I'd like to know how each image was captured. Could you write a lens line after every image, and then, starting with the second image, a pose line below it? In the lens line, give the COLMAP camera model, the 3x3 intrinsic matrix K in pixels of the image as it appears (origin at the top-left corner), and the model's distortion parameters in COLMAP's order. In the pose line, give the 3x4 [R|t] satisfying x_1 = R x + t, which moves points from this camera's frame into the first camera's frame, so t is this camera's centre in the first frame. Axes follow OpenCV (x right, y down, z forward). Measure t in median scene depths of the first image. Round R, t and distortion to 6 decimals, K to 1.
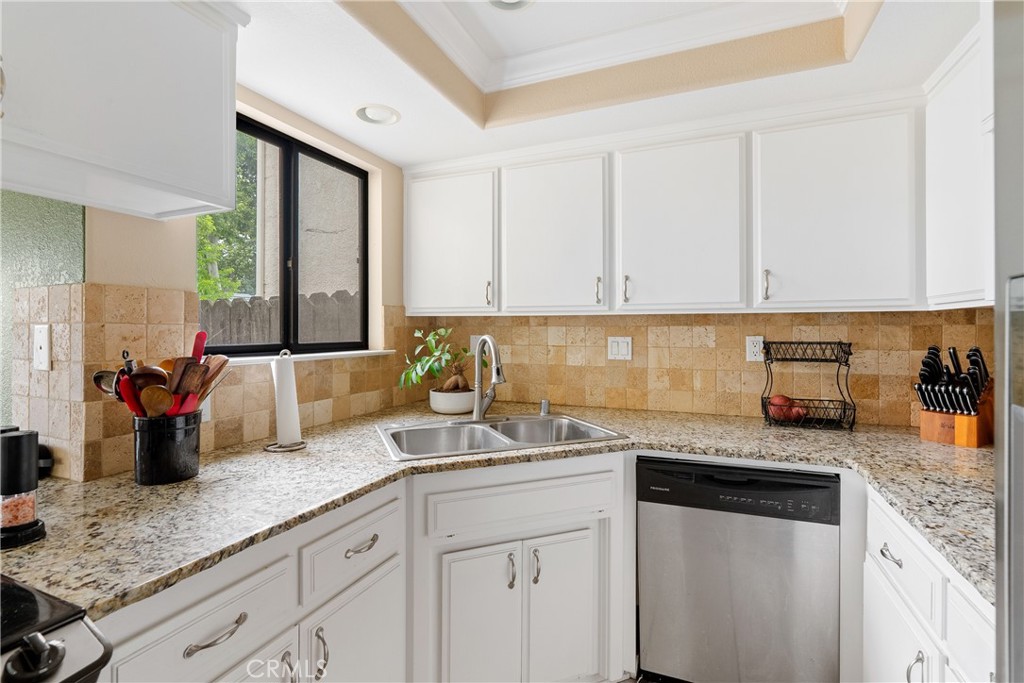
lens RADIAL K [[466.3, 0, 513.9], [0, 466.3, 330.0], [0, 0, 1]] dist [-0.003637, -0.000436]
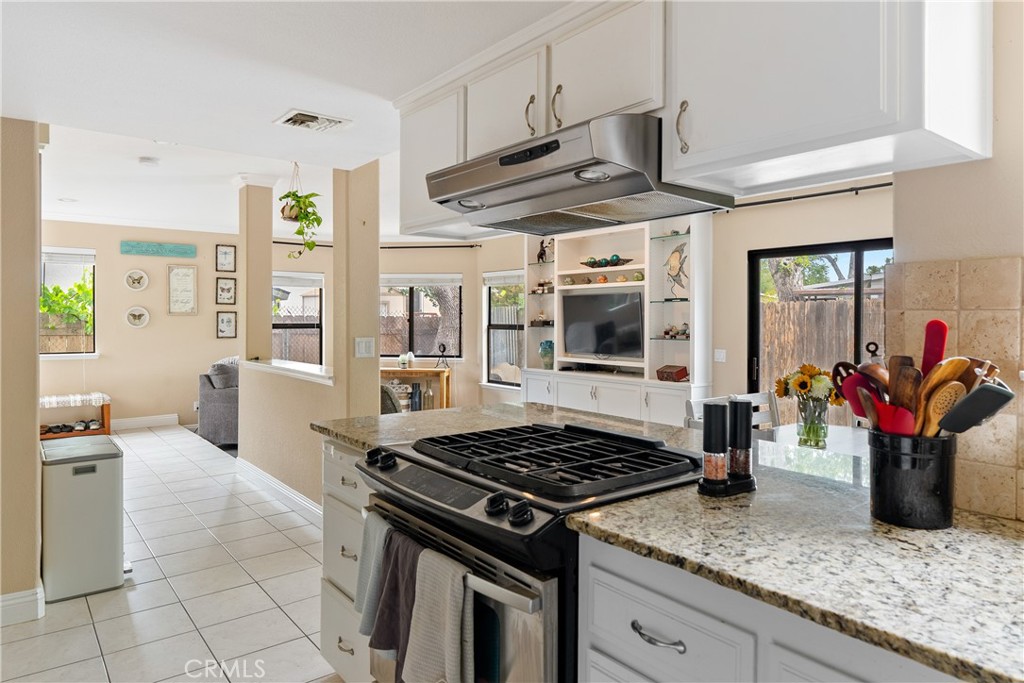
lens RADIAL K [[638.8, 0, 512.4], [0, 638.8, 322.0], [0, 0, 1]] dist [0.011087, -0.000015]
pose [[-0.478717, 0.001557, -0.877968, 0.293845], [-0.005799, 0.999971, 0.004935, 0.003168], [0.877950, 0.007453, -0.478694, 0.613245]]
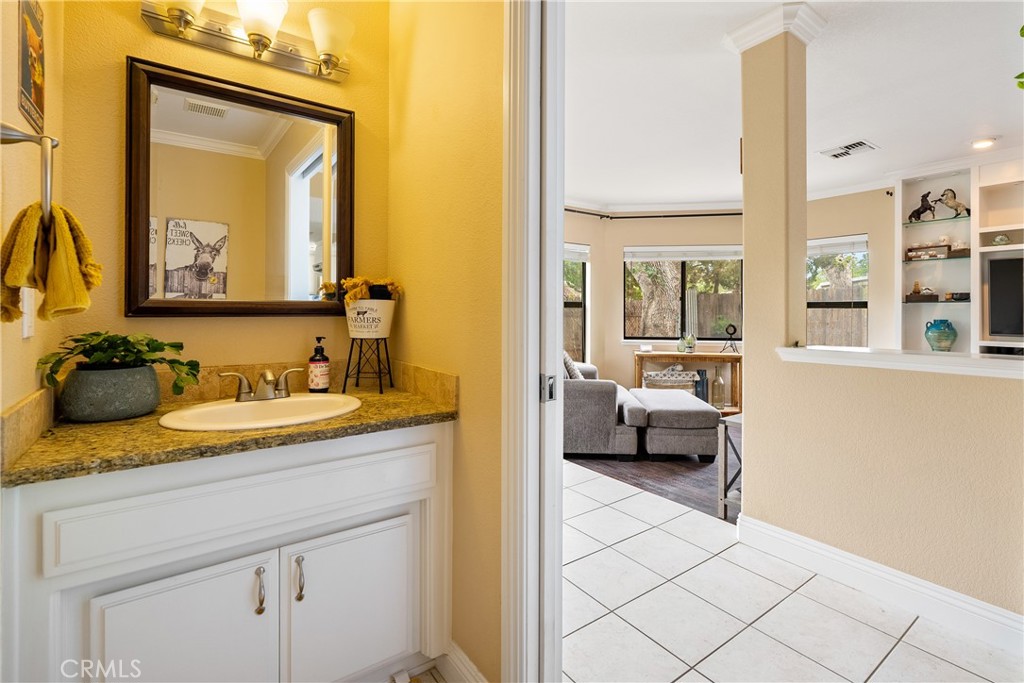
lens RADIAL K [[466.3, 0, 528.3], [0, 466.3, 316.7], [0, 0, 1]] dist [-0.003637, -0.000436]
pose [[-0.498739, 0.008665, -0.866709, -0.360906], [-0.004373, 0.999912, 0.012513, 0.109430], [0.866741, 0.010031, -0.498658, -1.823220]]
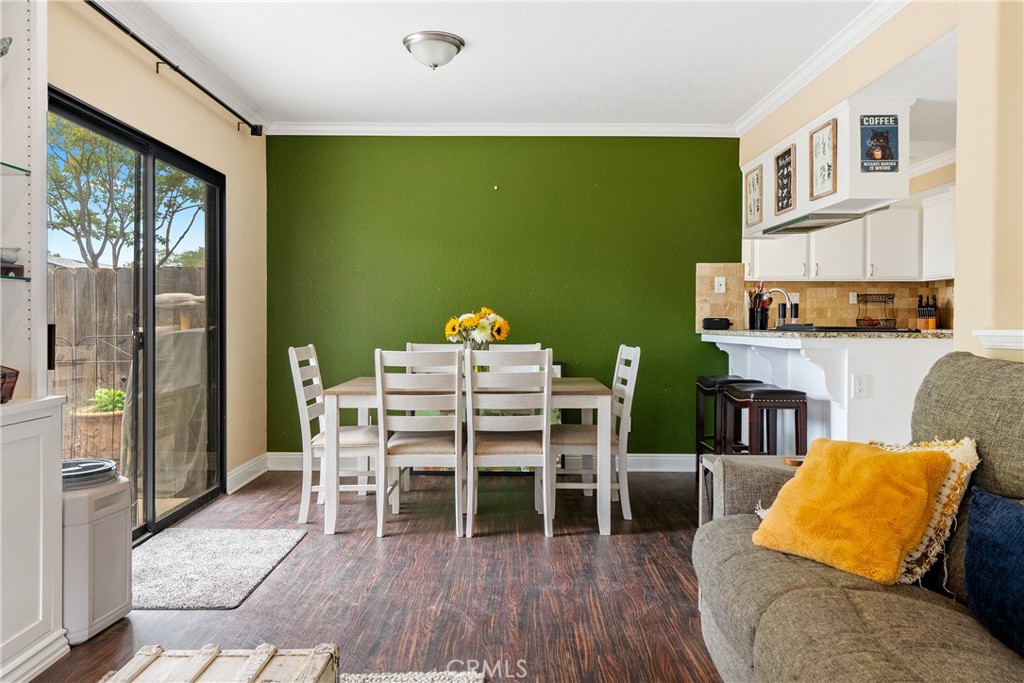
lens RADIAL K [[706.6, 0, 506.3], [0, 706.6, 326.9], [0, 0, 1]] dist [-0.000675, -0.005830]
pose [[0.920613, -0.000573, 0.390476, -2.694273], [-0.002431, 0.999971, 0.007199, 0.183187], [-0.390469, -0.007577, 0.920585, -1.697834]]
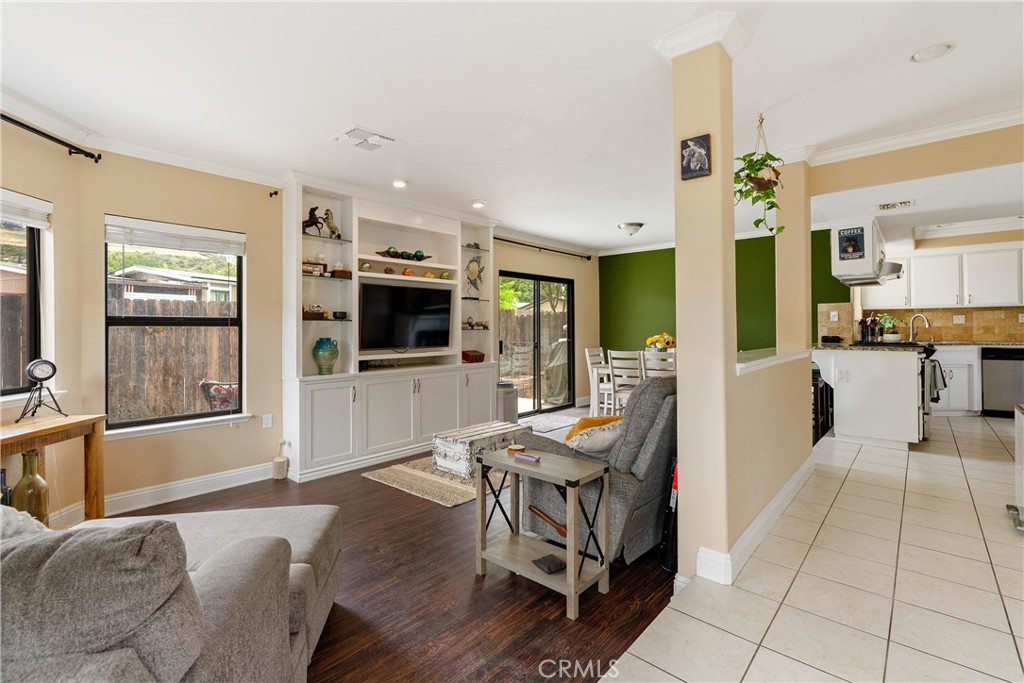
lens RADIAL K [[466.3, 0, 512.0], [0, 466.3, 327.0], [0, 0, 1]] dist [-0.003637, -0.000436]
pose [[0.949434, -0.007644, -0.313874, -1.834868], [0.005888, 0.999961, -0.006542, 0.110465], [0.313912, 0.004363, 0.949442, -3.151410]]
